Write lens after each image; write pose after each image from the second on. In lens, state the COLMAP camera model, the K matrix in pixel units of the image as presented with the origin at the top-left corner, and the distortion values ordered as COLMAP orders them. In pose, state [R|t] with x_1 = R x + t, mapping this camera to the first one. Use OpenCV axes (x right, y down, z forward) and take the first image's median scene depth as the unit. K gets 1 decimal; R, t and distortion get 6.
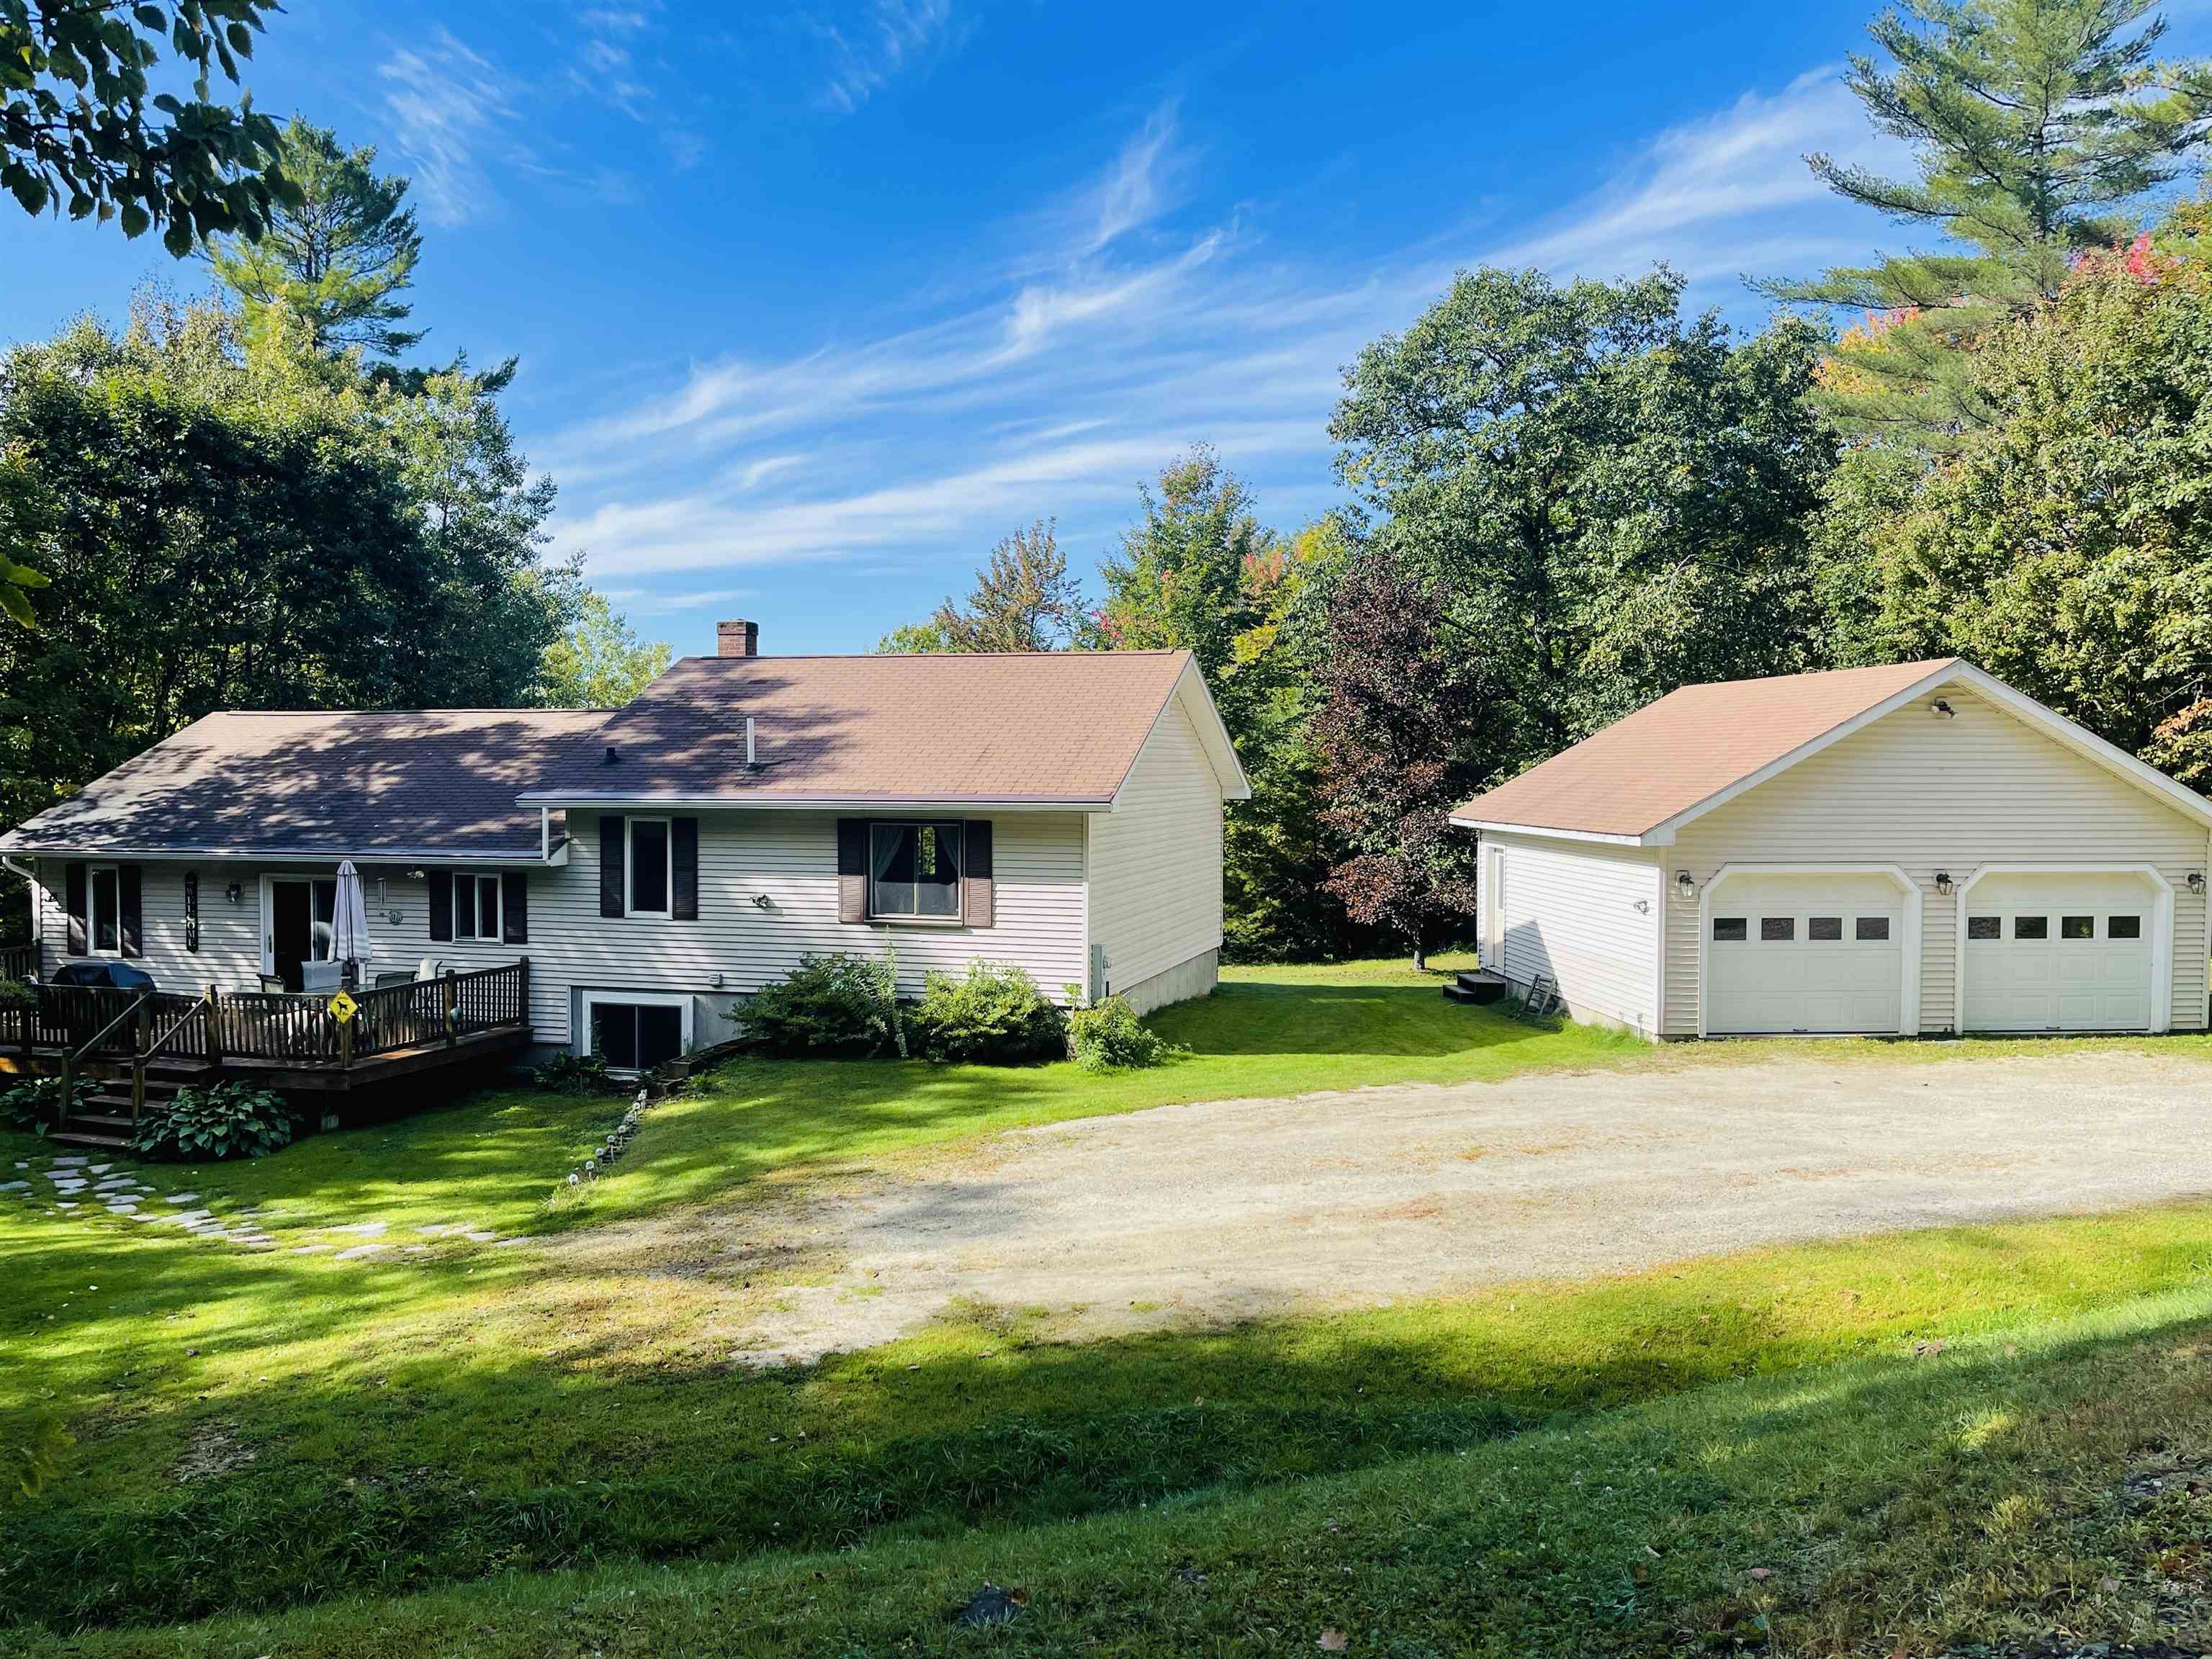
lens RADIAL K [[1661.1, 0, 1127.9], [0, 1661.1, 828.5], [0, 0, 1]] dist [0.046727, -0.048522]
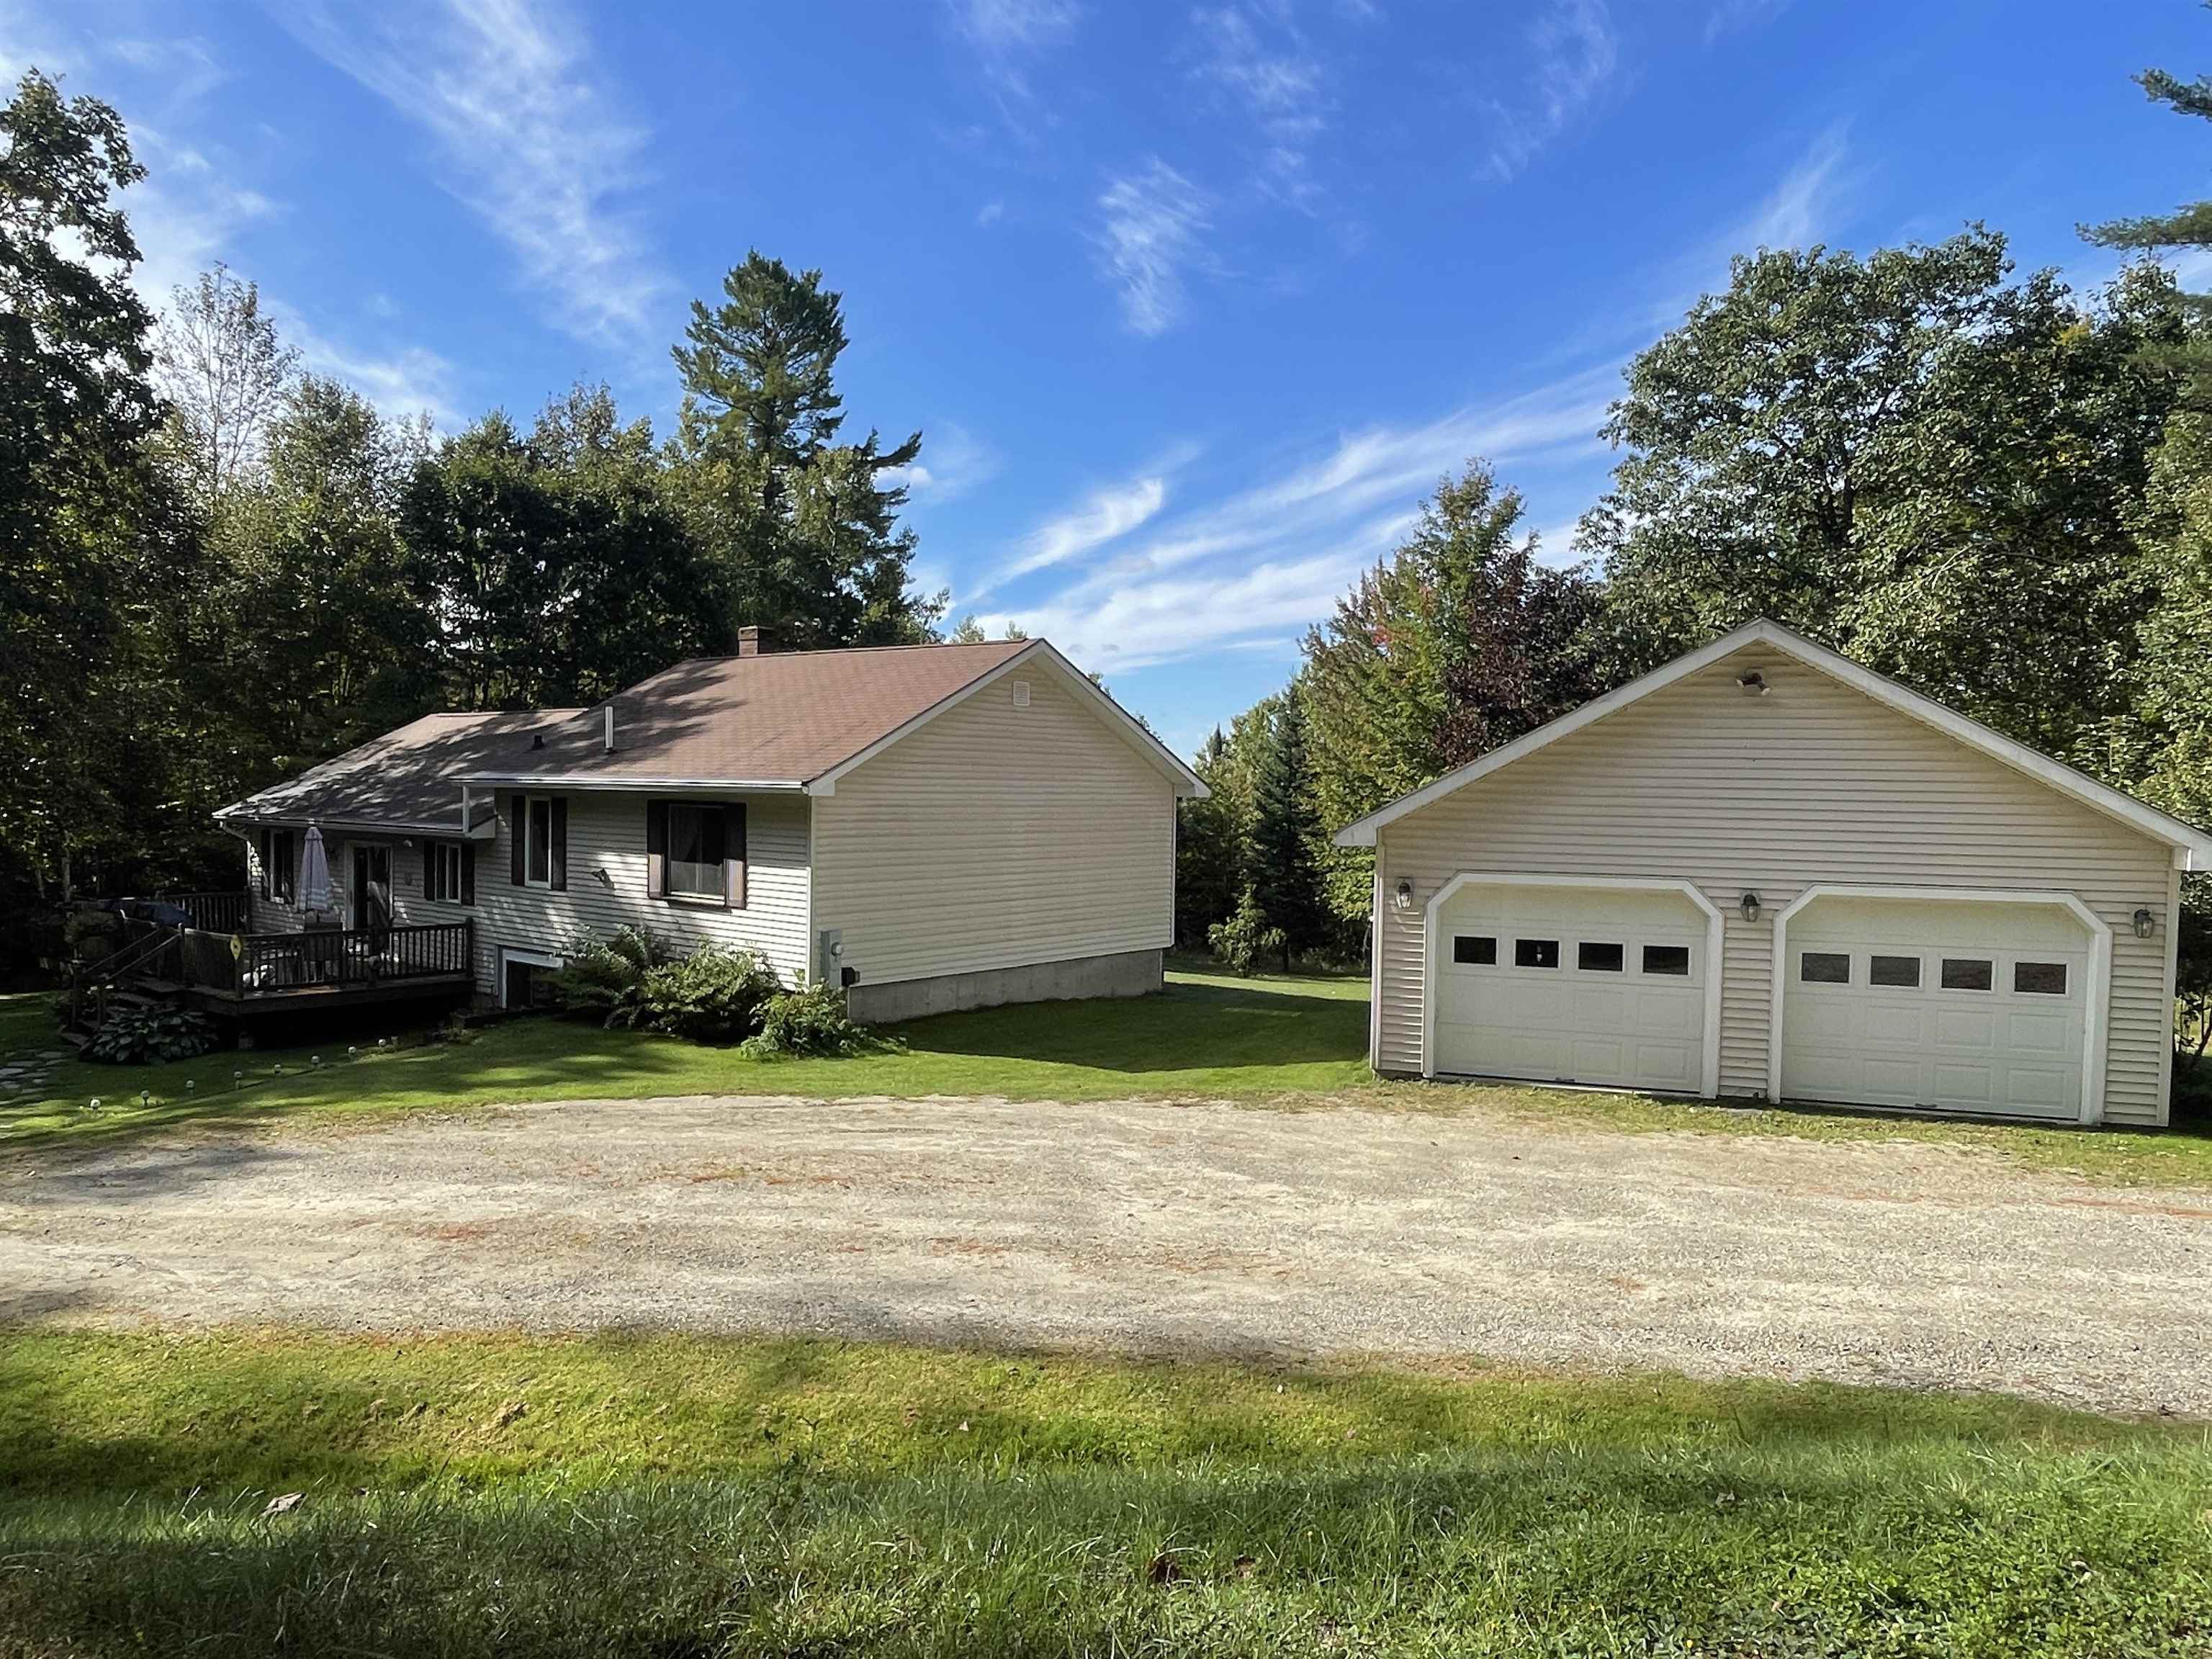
lens RADIAL K [[1464.7, 0, 1100.6], [0, 1464.7, 843.4], [0, 0, 1]] dist [-0.006671, -0.004311]
pose [[0.924781, 0.029605, -0.379345, 0.429828], [-0.030017, 0.999538, 0.004829, 0.008486], [0.379313, 0.006921, 0.925243, 0.238643]]
